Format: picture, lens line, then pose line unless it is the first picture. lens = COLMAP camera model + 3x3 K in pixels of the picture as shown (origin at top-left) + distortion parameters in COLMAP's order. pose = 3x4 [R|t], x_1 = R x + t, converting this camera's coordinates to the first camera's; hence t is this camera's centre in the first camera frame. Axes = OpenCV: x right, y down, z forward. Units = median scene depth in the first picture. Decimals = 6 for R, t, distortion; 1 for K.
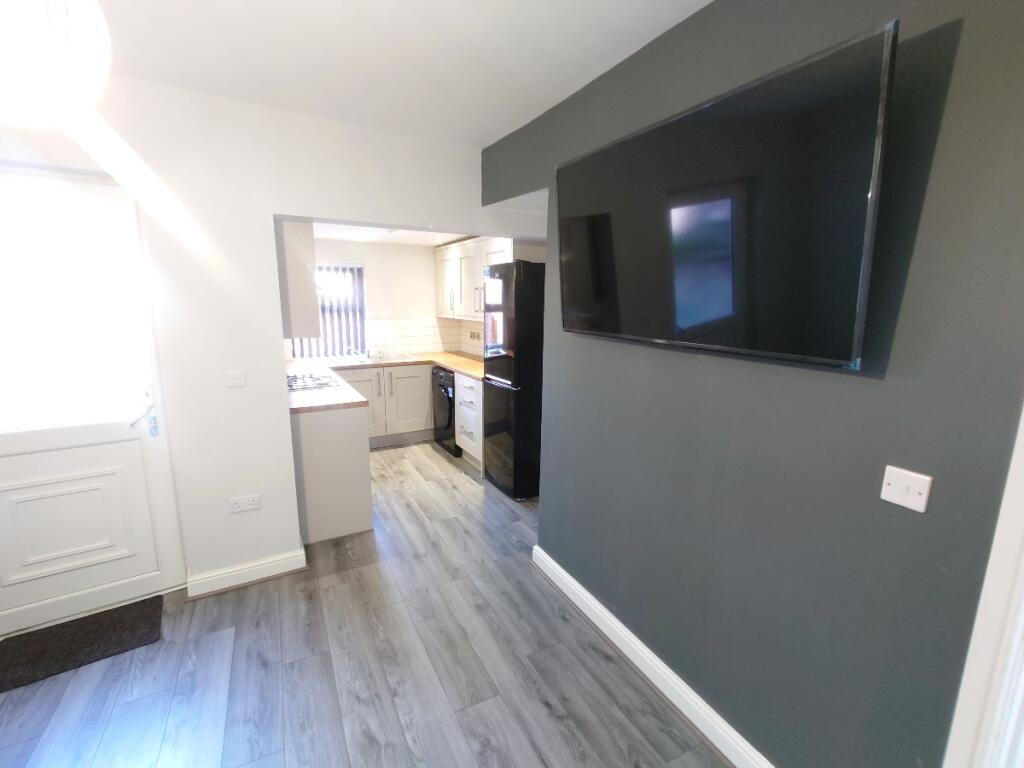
lens RADIAL K [[463.6, 0, 512.0], [0, 463.6, 384.0], [0, 0, 1]] dist [-0.001887, -0.000943]
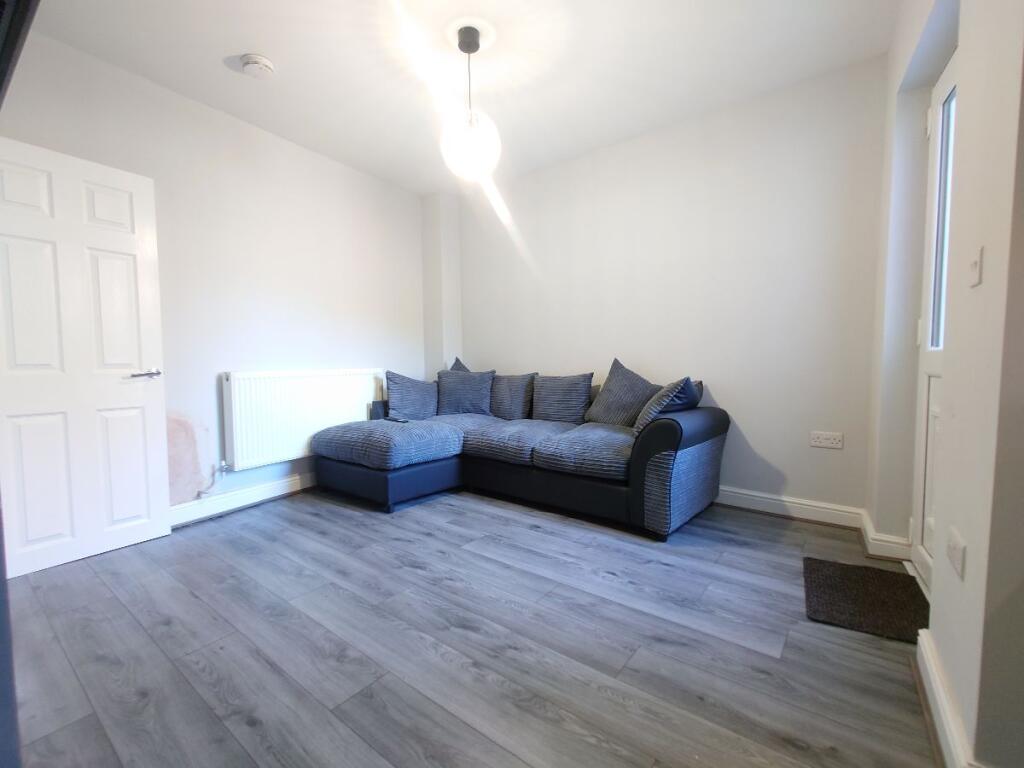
lens RADIAL K [[463.6, 0, 512.0], [0, 463.6, 384.0], [0, 0, 1]] dist [-0.001887, -0.000943]
pose [[-0.907451, 0.027932, -0.419228, 0.002722], [-0.074477, 0.971293, 0.225926, 0.035616], [0.413504, 0.236240, -0.879321, 1.547549]]
